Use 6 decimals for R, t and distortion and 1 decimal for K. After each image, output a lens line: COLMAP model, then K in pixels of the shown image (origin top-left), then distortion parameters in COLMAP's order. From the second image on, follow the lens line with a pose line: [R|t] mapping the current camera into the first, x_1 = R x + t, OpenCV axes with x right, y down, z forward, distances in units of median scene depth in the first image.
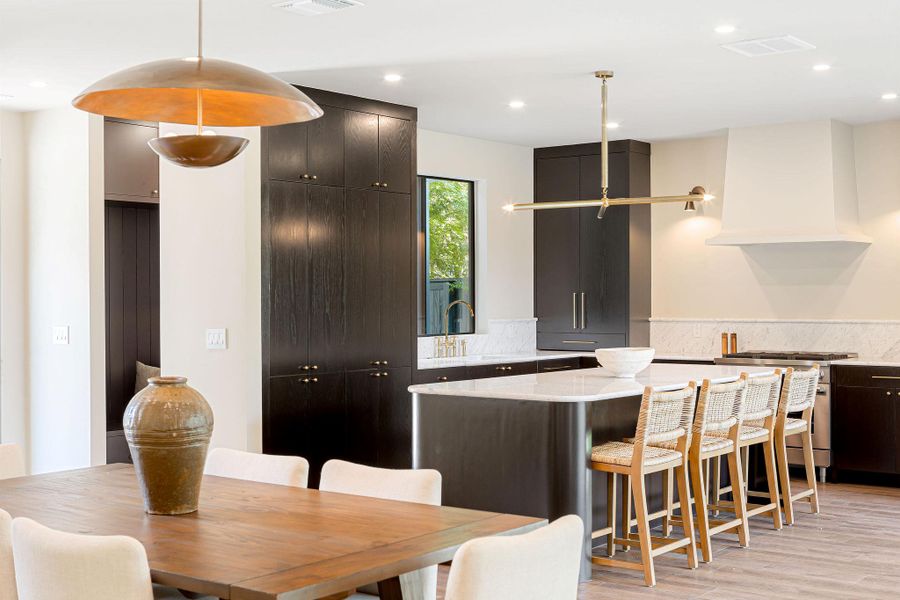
lens RADIAL K [[1201.2, 0, 452.7], [0, 1201.2, 297.9], [0, 0, 1]] dist [-0.038725, 0.000000]
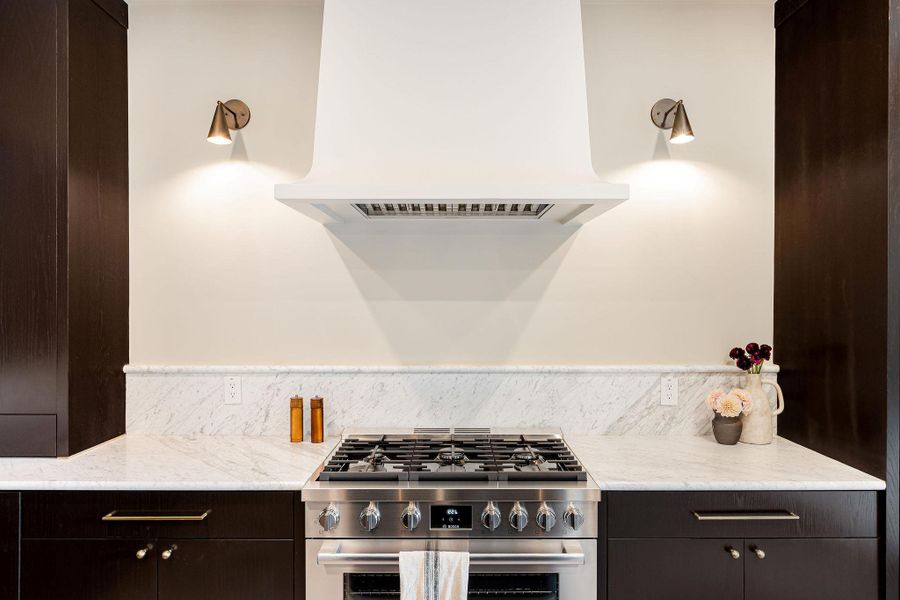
lens RADIAL K [[535.5, 0, 452.0], [0, 535.5, 305.4], [0, 0, 1]] dist [-0.007473, 0.003840]
pose [[0.791065, -0.000849, 0.611731, 0.187644], [-0.002616, 0.999985, 0.004771, -0.012283], [-0.611726, -0.005375, 0.791051, 1.029059]]
